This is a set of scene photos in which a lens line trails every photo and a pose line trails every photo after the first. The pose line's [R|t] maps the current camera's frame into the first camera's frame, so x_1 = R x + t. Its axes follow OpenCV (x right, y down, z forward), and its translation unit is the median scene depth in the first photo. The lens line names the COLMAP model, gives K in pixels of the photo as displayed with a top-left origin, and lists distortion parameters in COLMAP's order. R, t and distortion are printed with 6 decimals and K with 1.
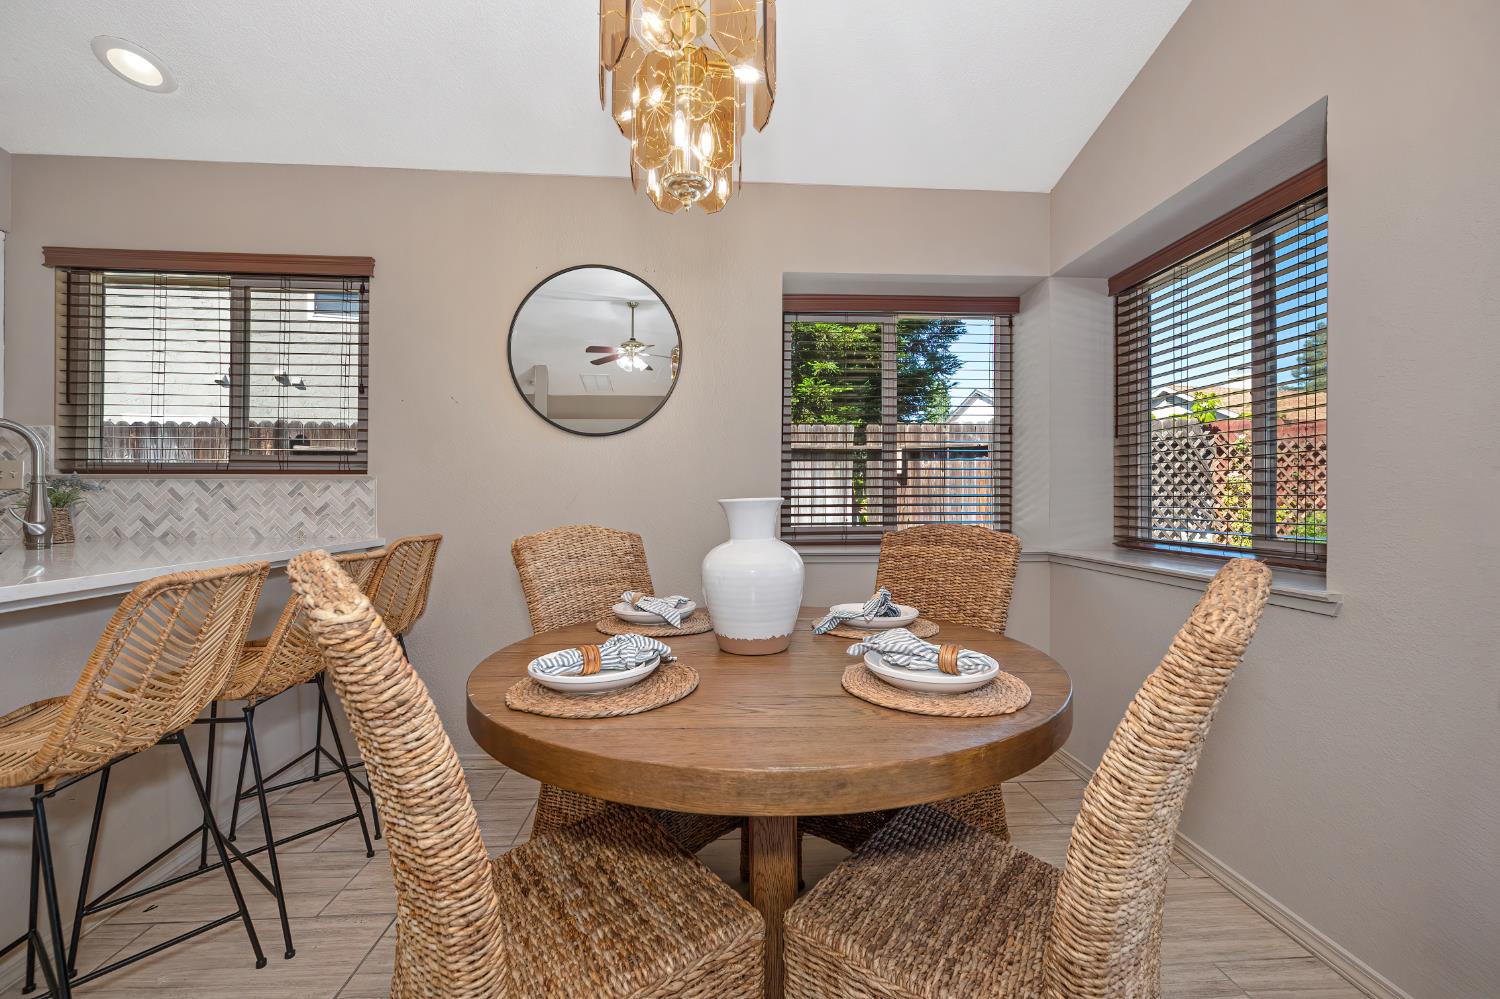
lens RADIAL K [[596.9, 0, 748.0], [0, 596.9, 493.1], [0, 0, 1]] dist [-0.001275, -0.000198]
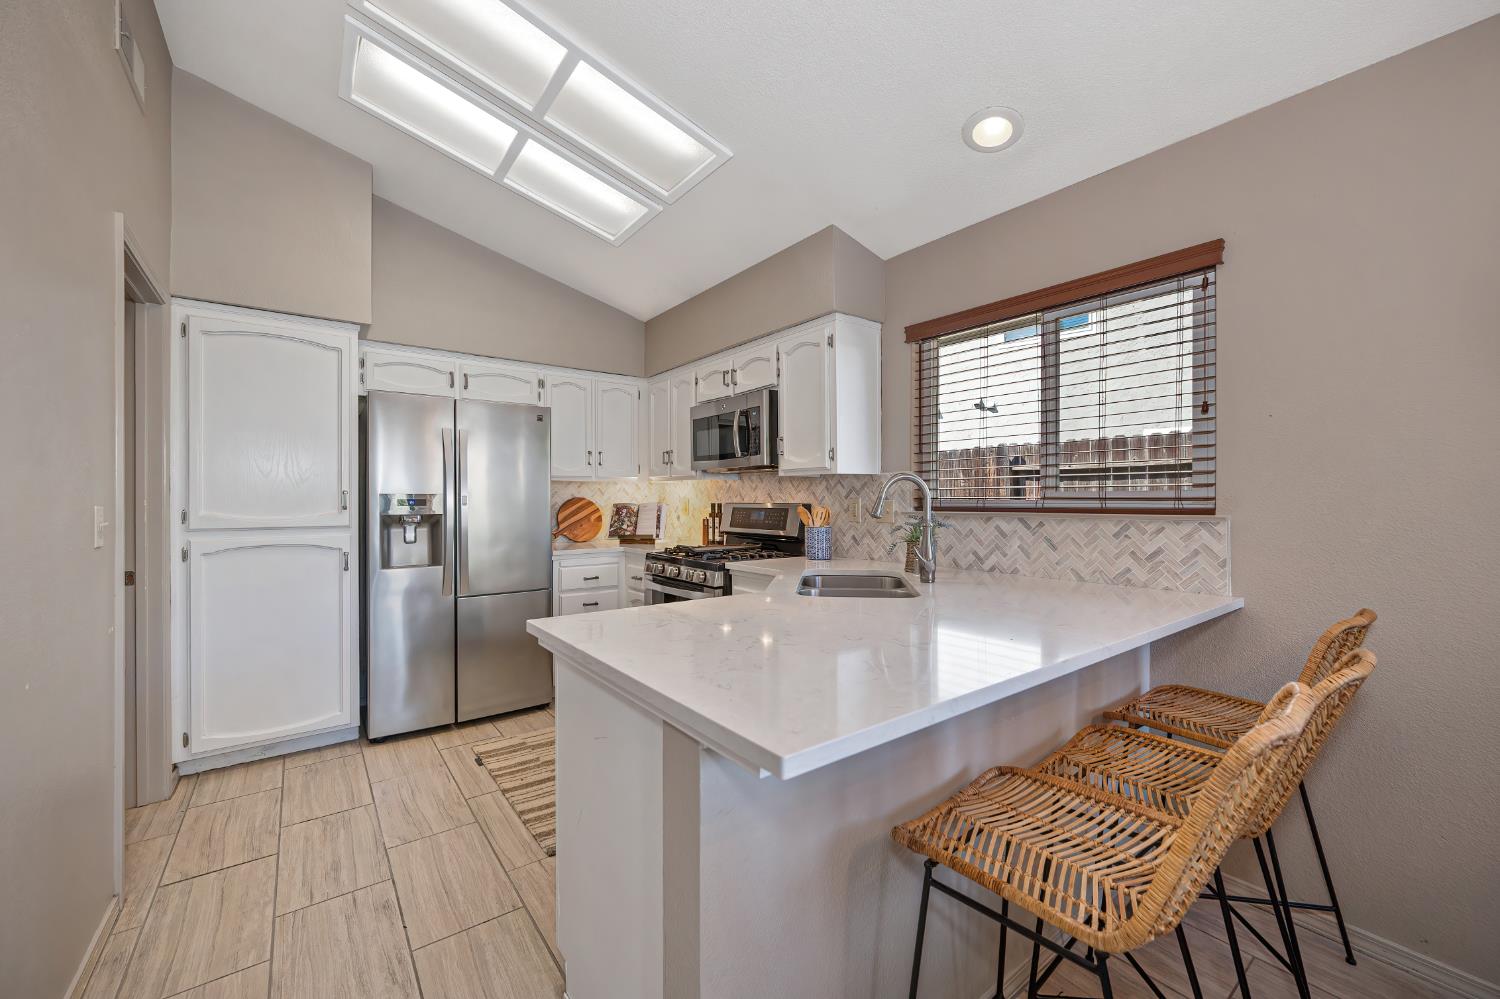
lens RADIAL K [[589.5, 0, 750.0], [0, 589.5, 499.5], [0, 0, 1]] dist [-0.001467, -0.000325]
pose [[0.551621, -0.004107, -0.834085, -0.330284], [0.008158, 0.999967, 0.000471, -0.057587], [0.834055, -0.007064, 0.551636, 0.053034]]
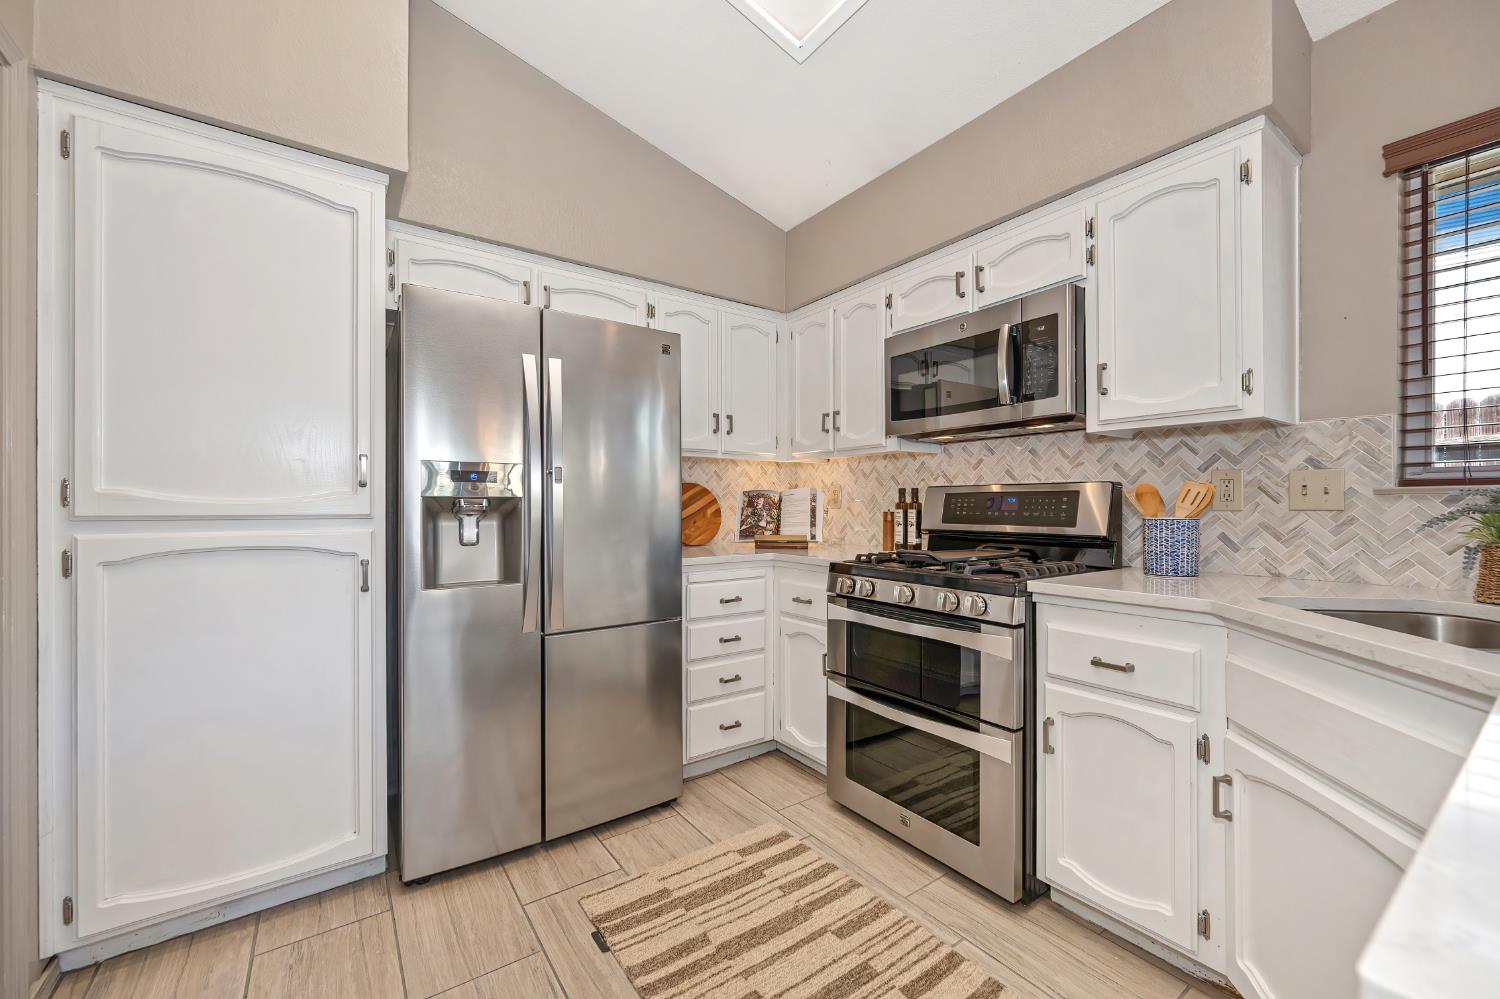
lens RADIAL K [[592.6, 0, 750.7], [0, 592.6, 504.8], [0, 0, 1]] dist [-0.000302, 0.000124]
pose [[0.526322, -0.005642, -0.850267, -0.954350], [0.007785, 0.999968, -0.001816, -0.016946], [0.850250, -0.005664, 0.526349, 0.047217]]
